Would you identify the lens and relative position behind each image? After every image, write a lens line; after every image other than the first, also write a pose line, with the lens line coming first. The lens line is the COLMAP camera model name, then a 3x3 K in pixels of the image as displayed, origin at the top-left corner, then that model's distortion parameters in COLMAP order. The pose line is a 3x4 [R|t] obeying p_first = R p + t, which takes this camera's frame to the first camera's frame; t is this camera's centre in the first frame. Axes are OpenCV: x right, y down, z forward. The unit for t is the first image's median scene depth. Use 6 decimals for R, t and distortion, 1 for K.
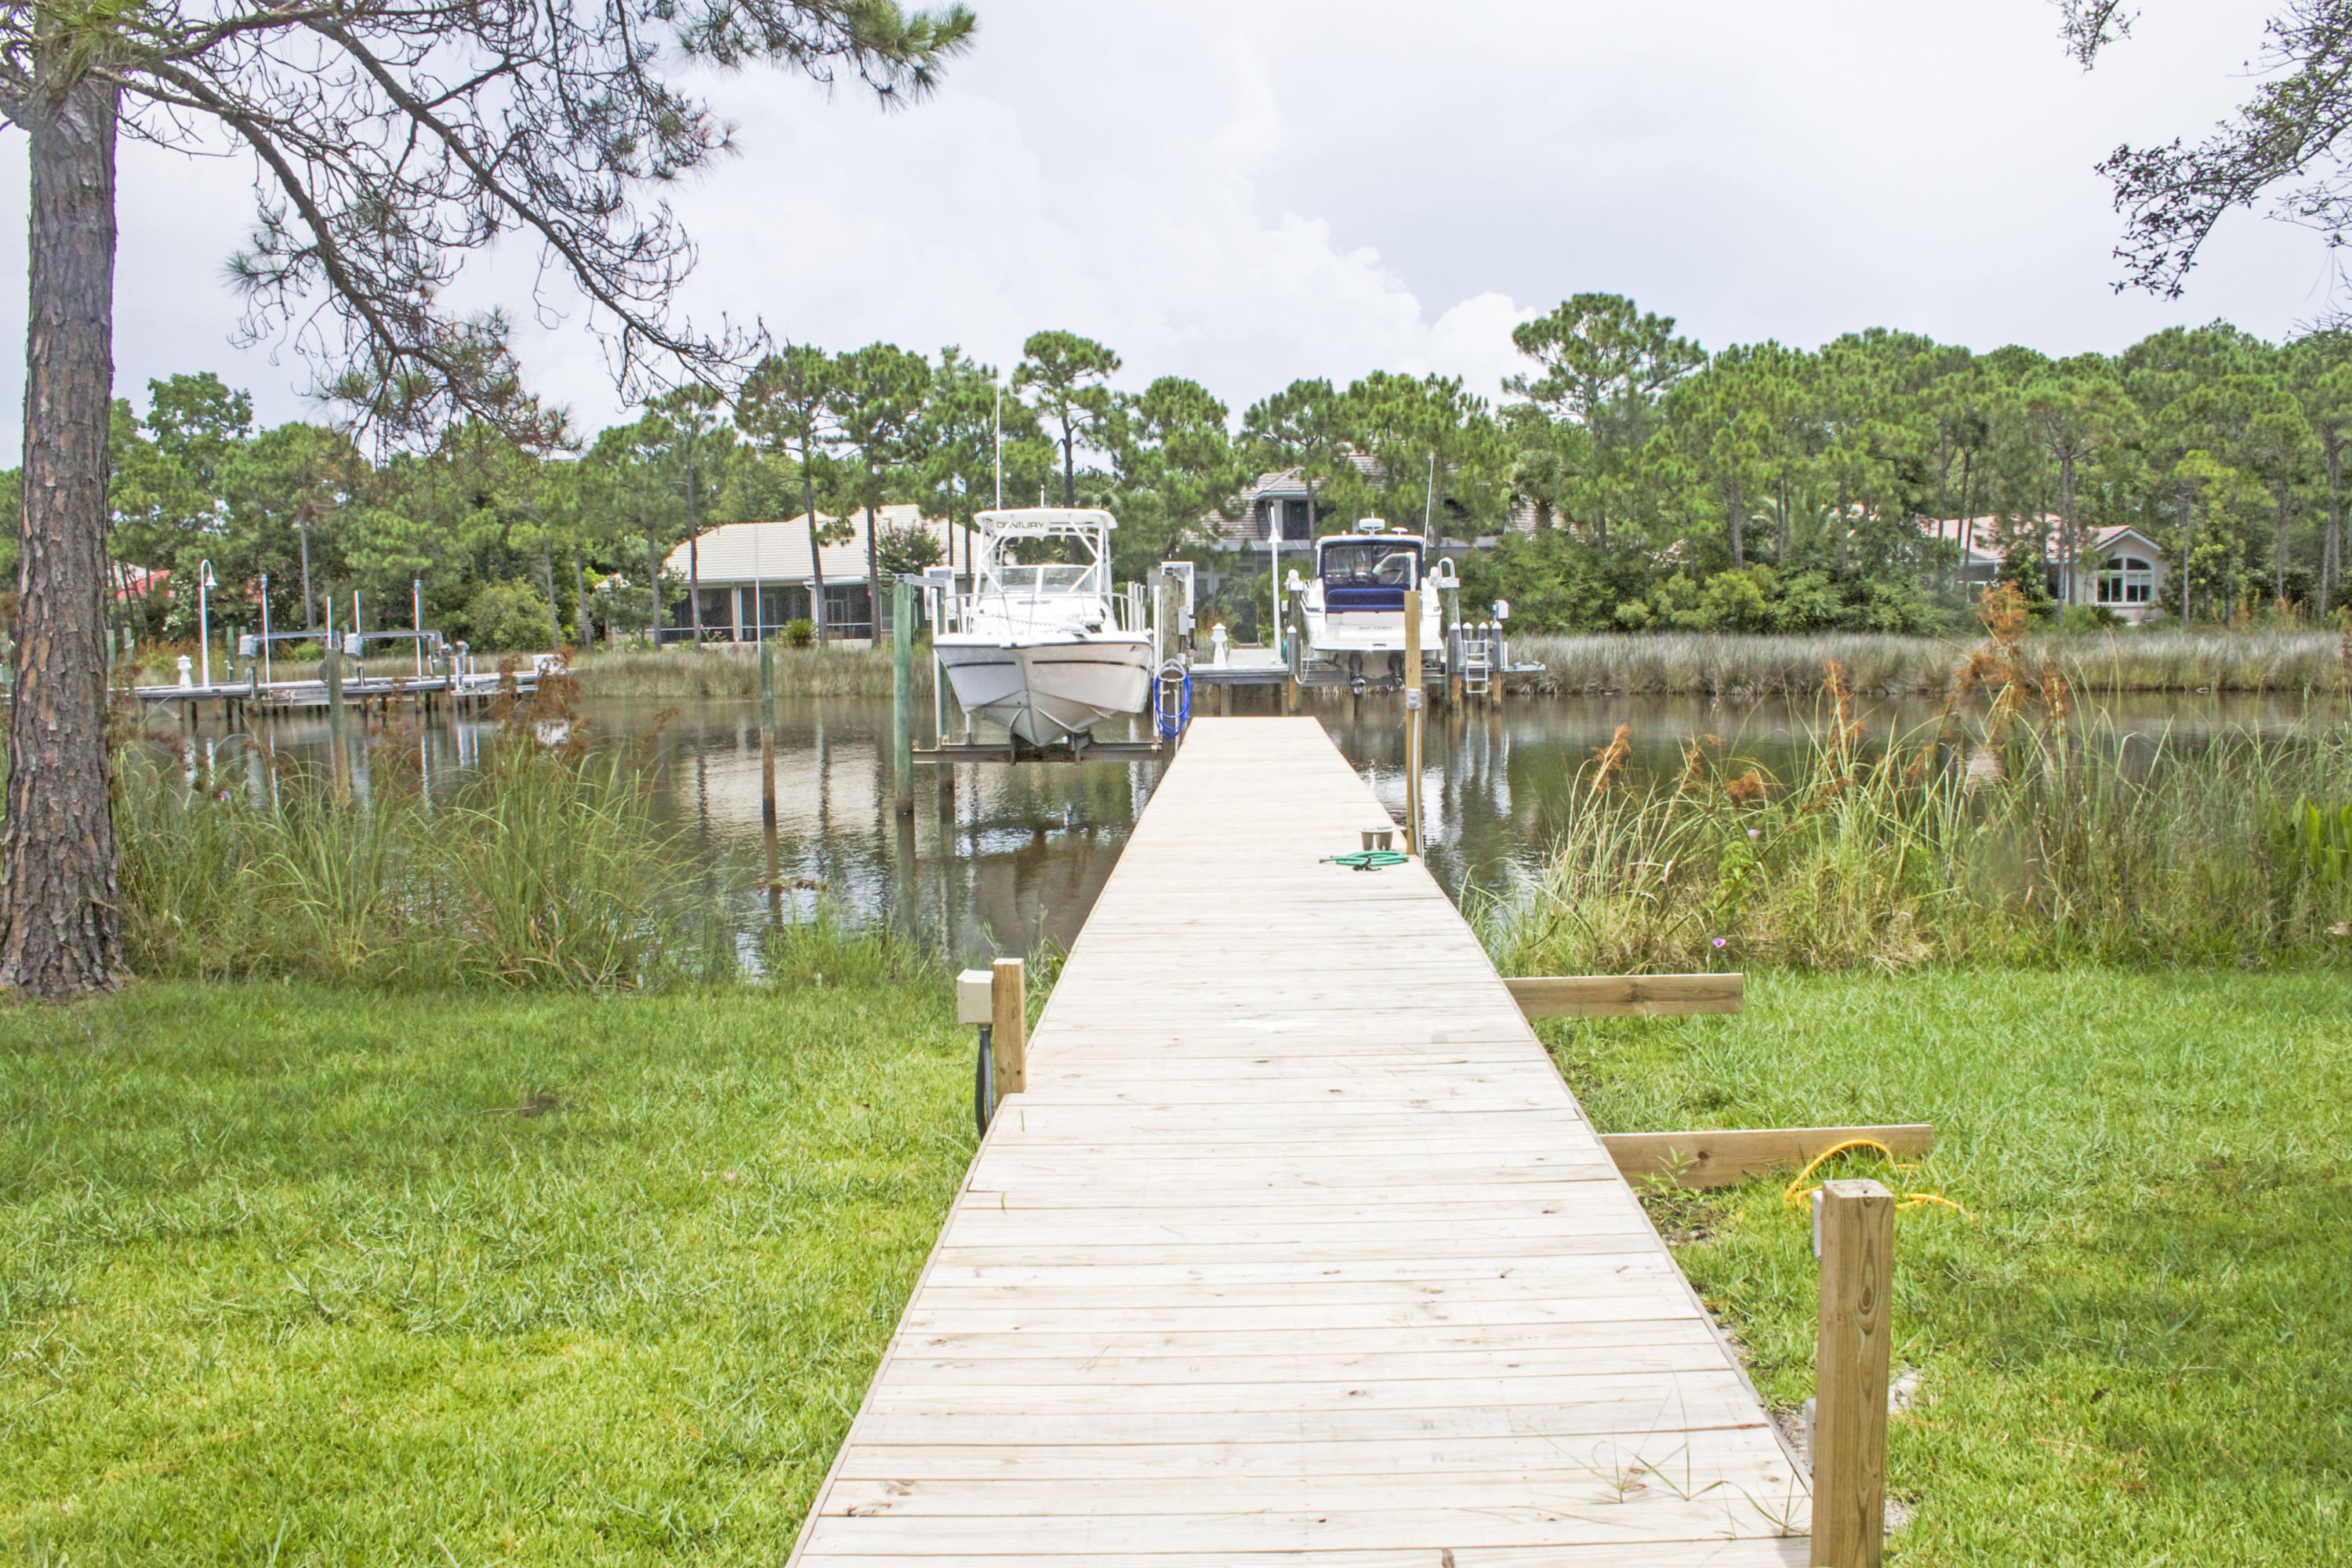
lens RADIAL K [[1975.1, 0, 1180.7], [0, 1975.1, 792.8], [0, 0, 1]] dist [-0.161344, 0.142120]
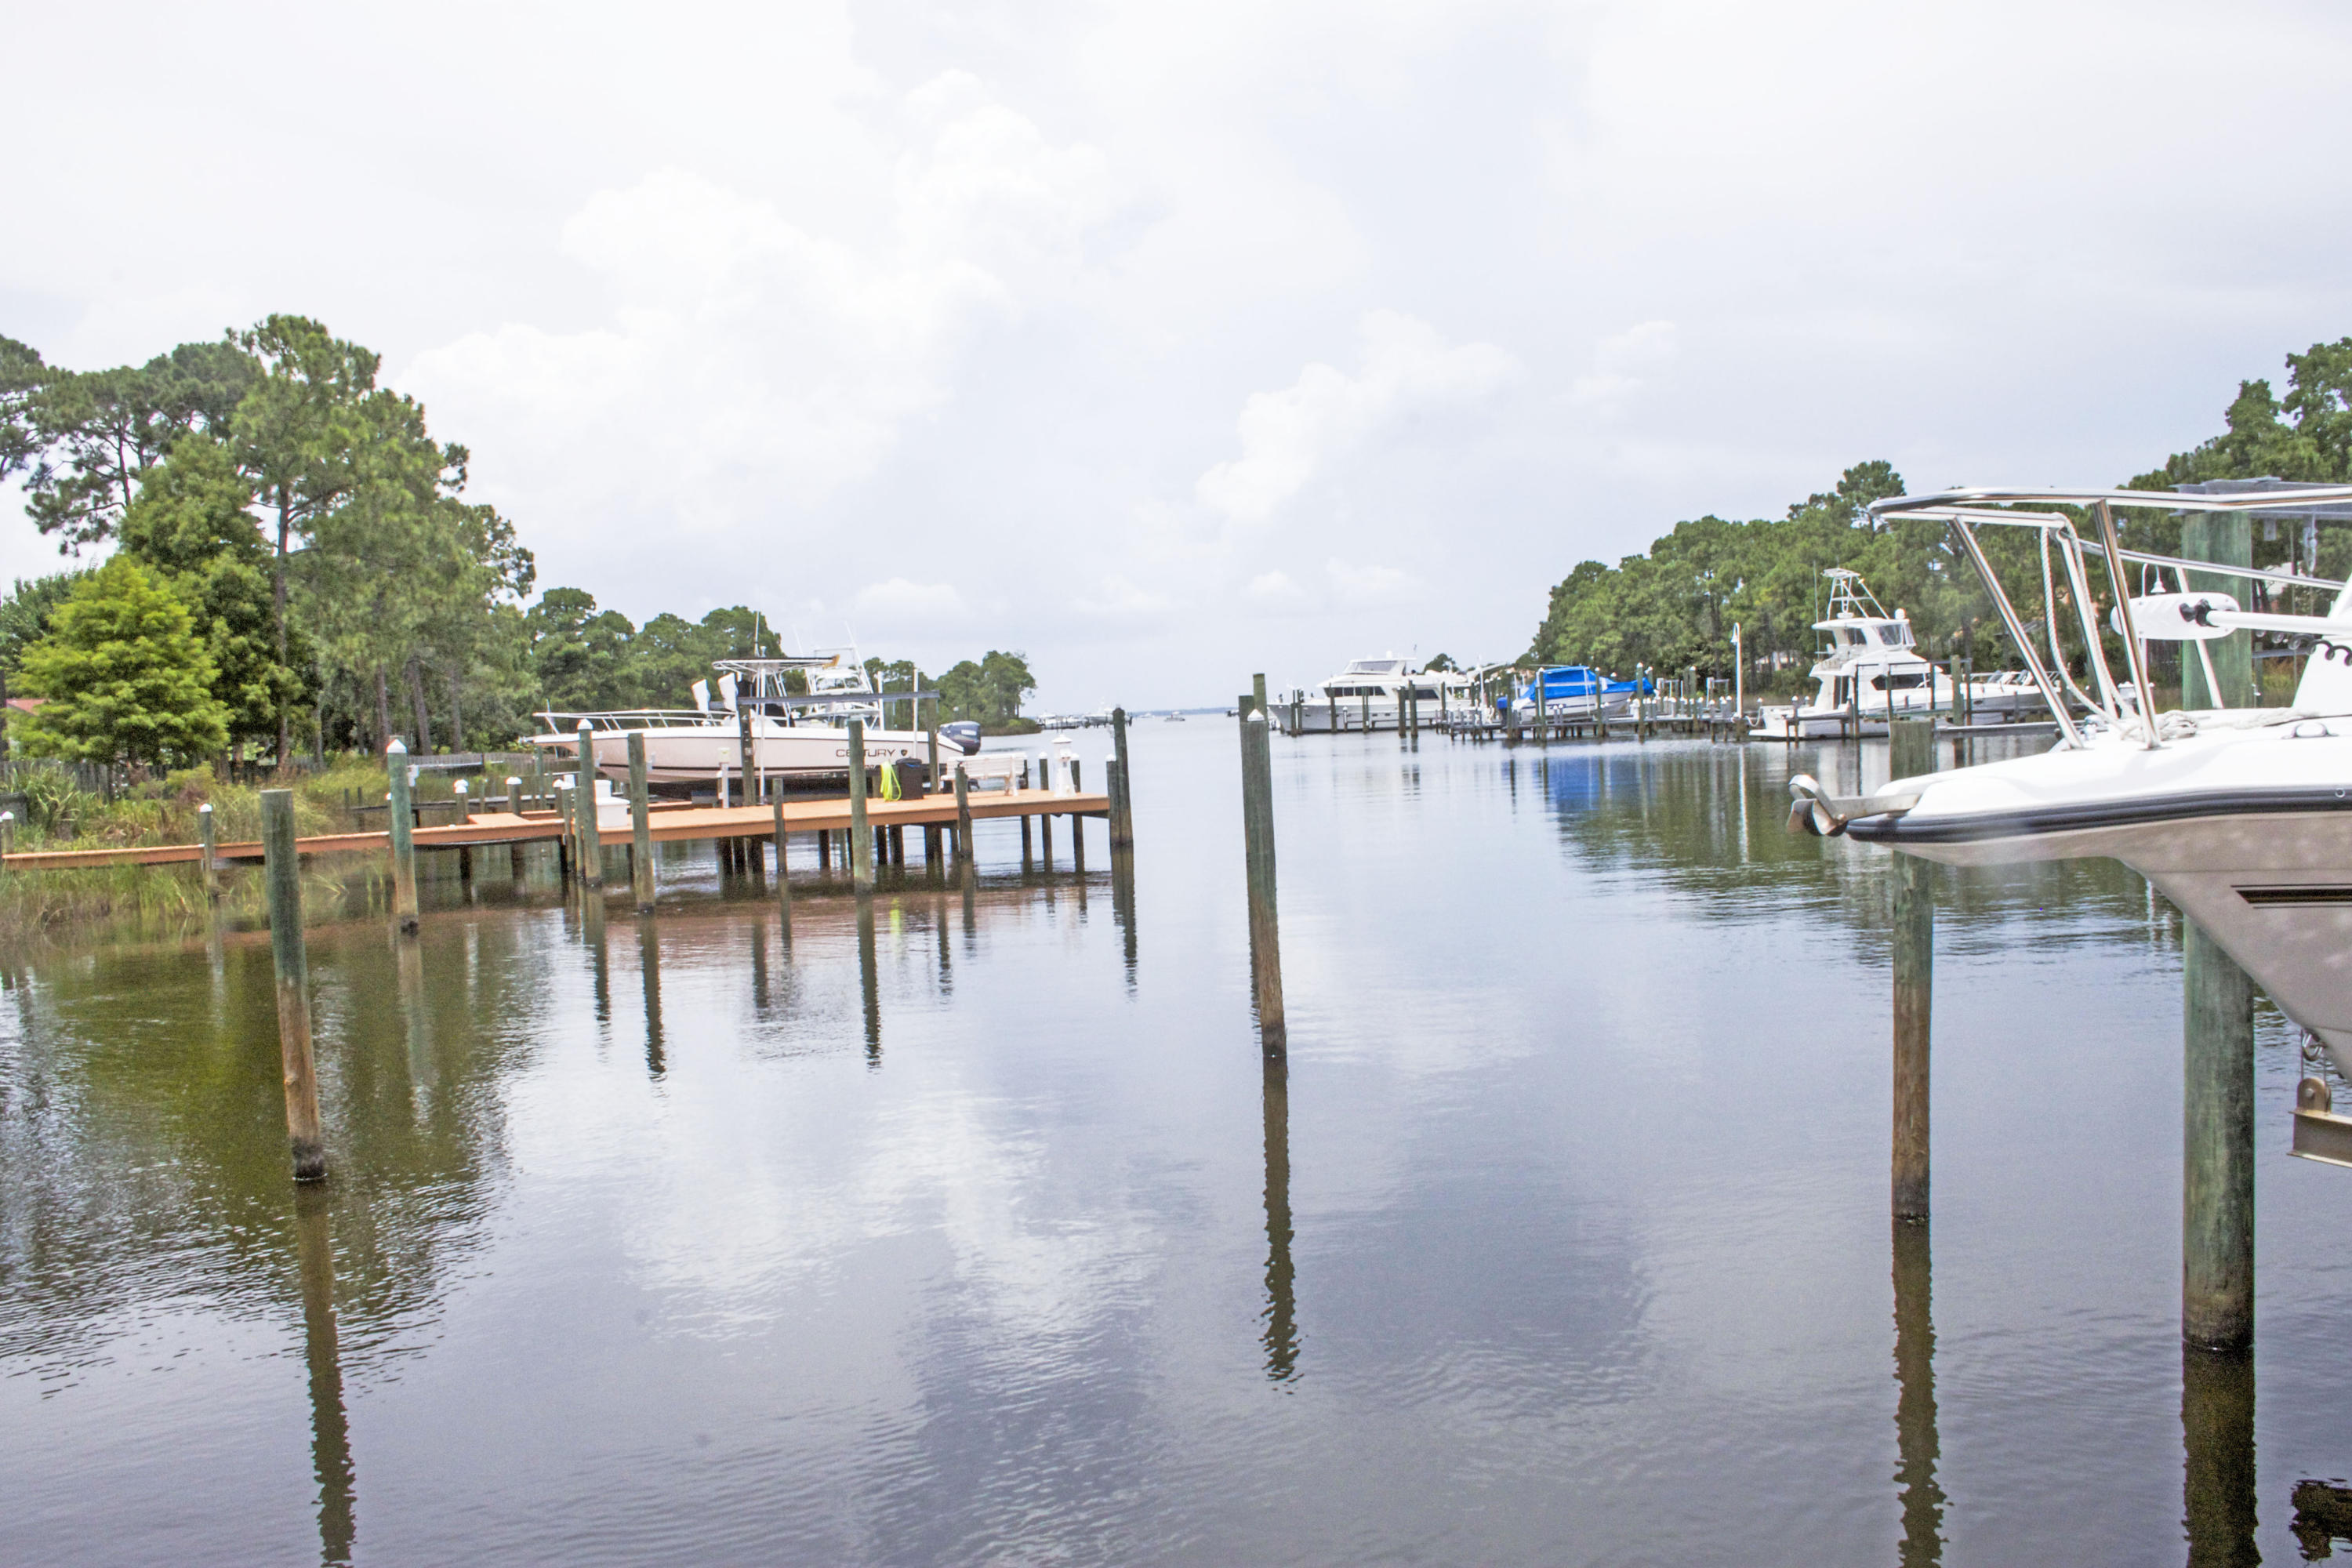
lens RADIAL K [[1975.1, 0, 1178.4], [0, 1975.1, 792.4], [0, 0, 1]] dist [-0.161344, 0.142120]
pose [[0.450791, 0.039488, -0.891756, 0.009383], [-0.044029, 0.998789, 0.021971, -0.021347], [0.891543, 0.029359, 0.451983, 0.238280]]
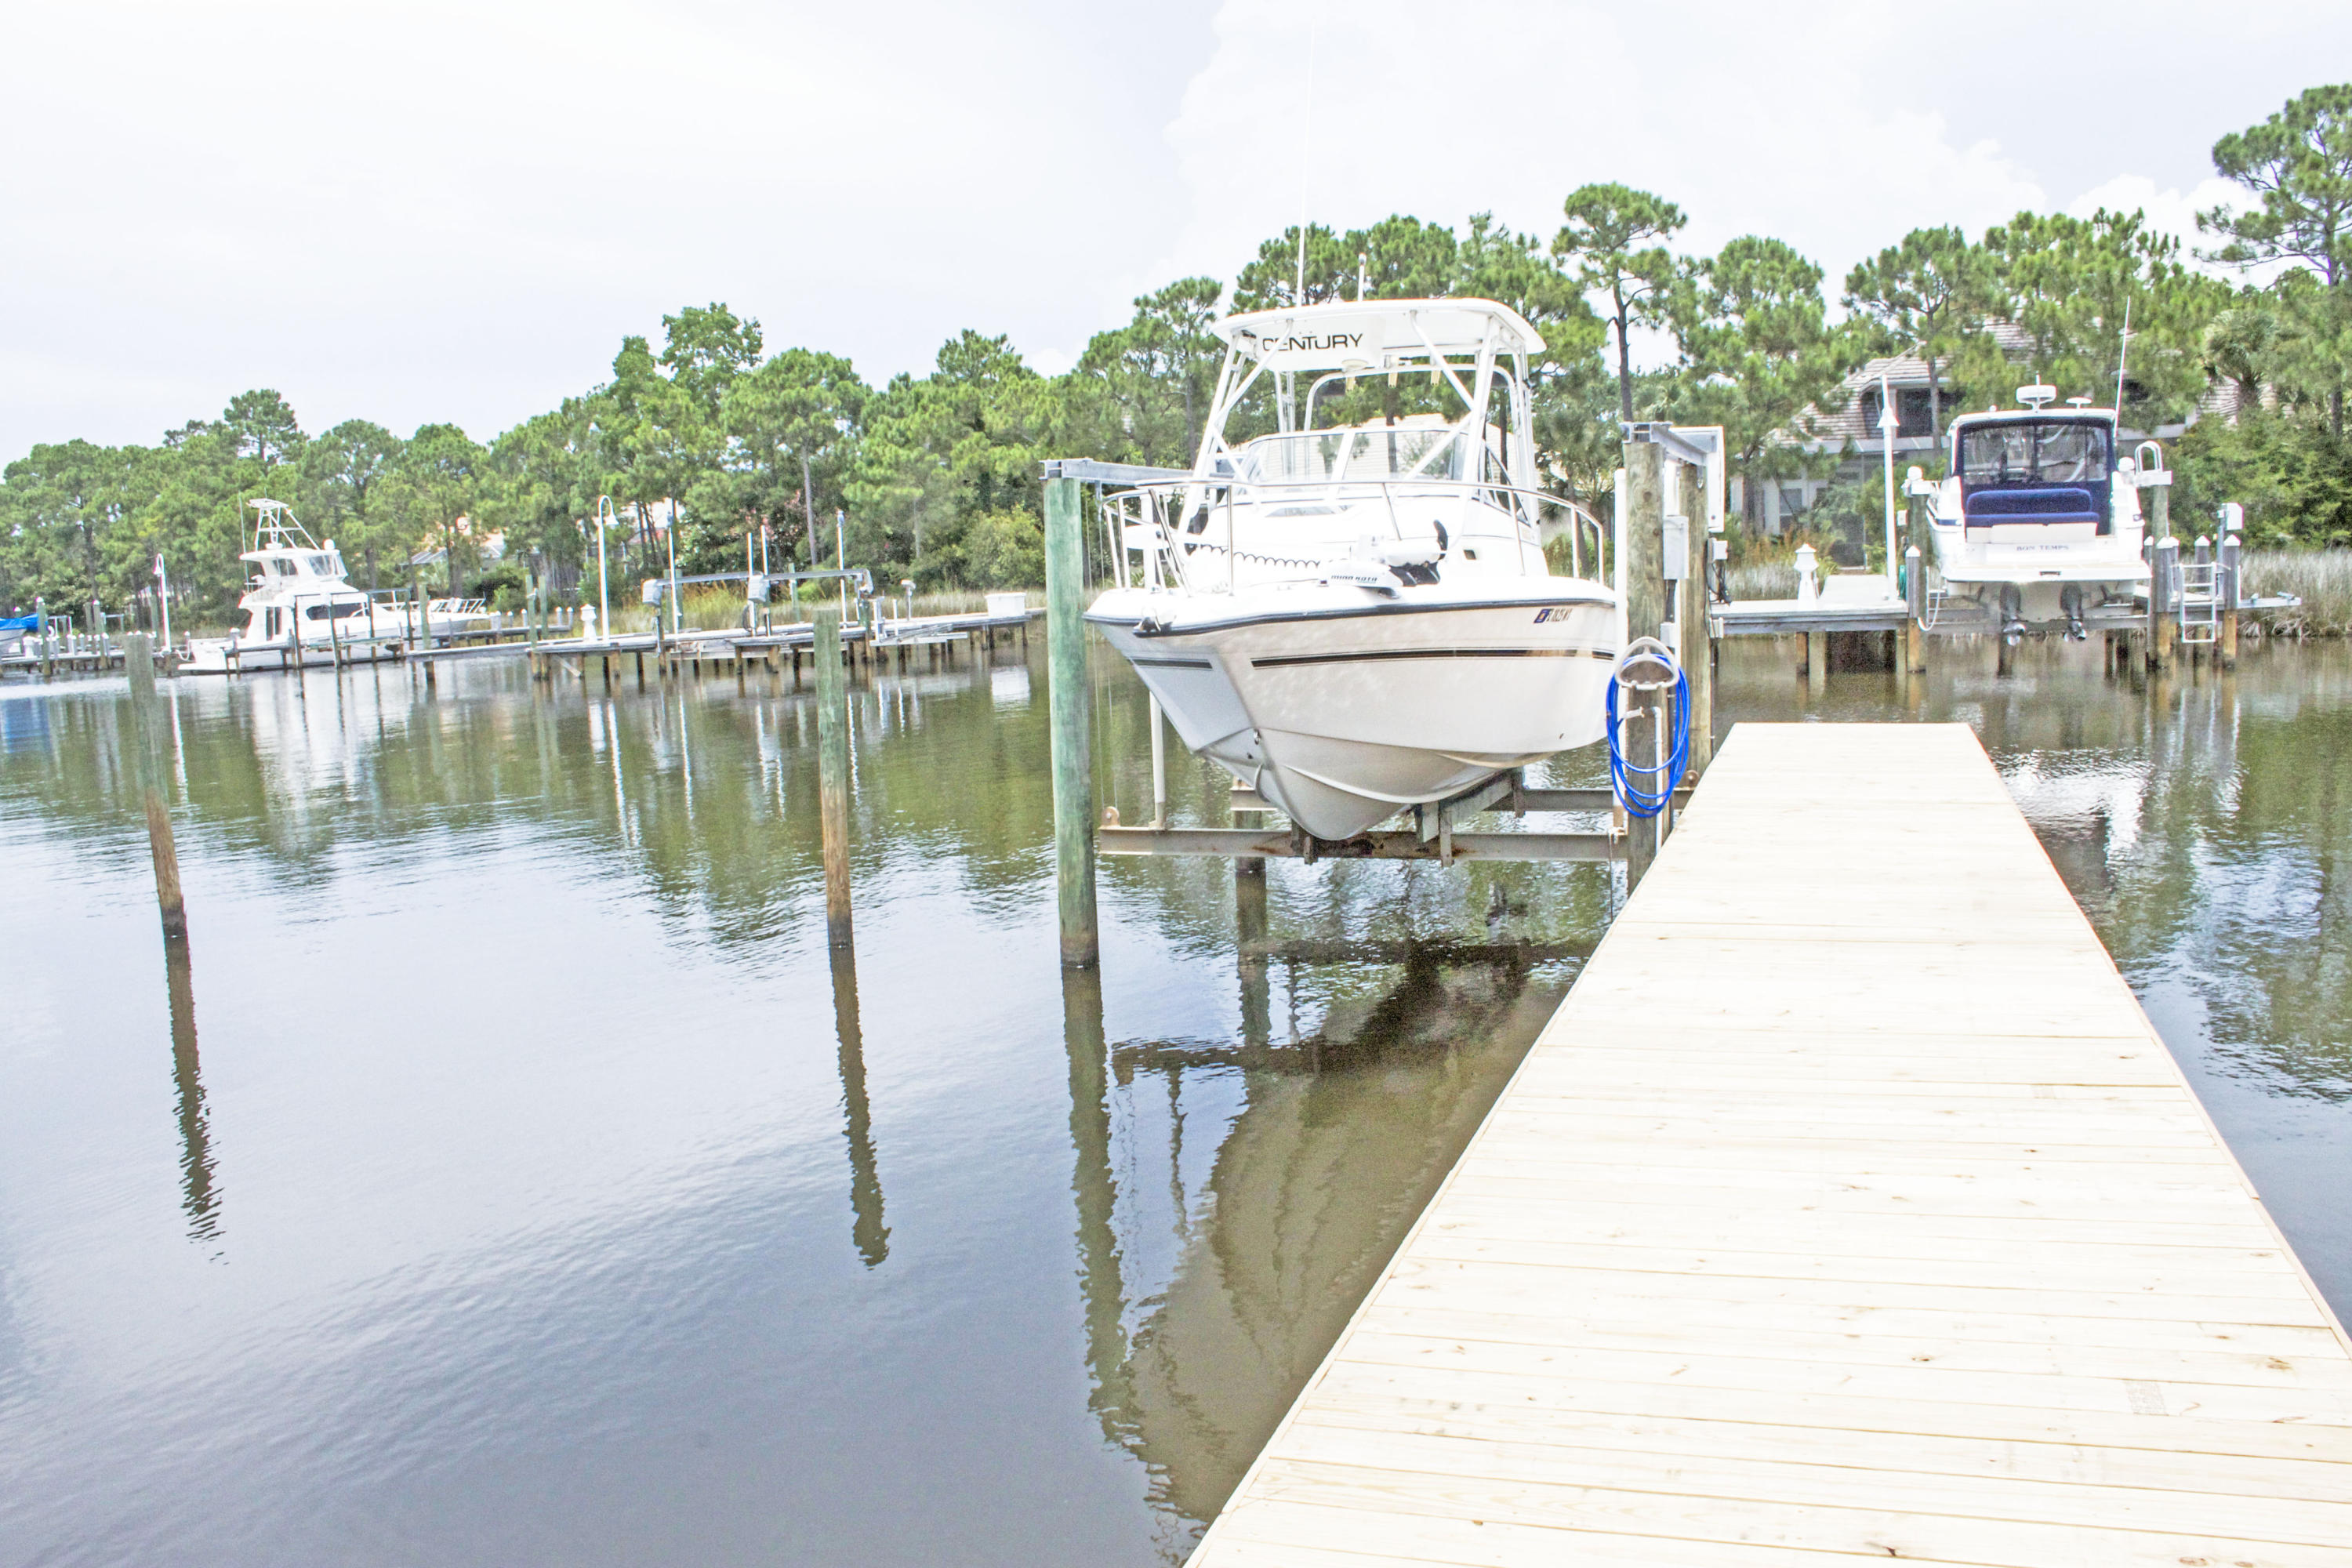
lens RADIAL K [[1975.1, 0, 1179.0], [0, 1975.1, 796.4], [0, 0, 1]] dist [-0.161344, 0.142120]
pose [[0.955227, 0.011641, -0.295644, 0.007431], [0.000352, 0.999180, 0.040481, -0.015755], [0.295873, -0.038773, 0.954440, 0.175751]]
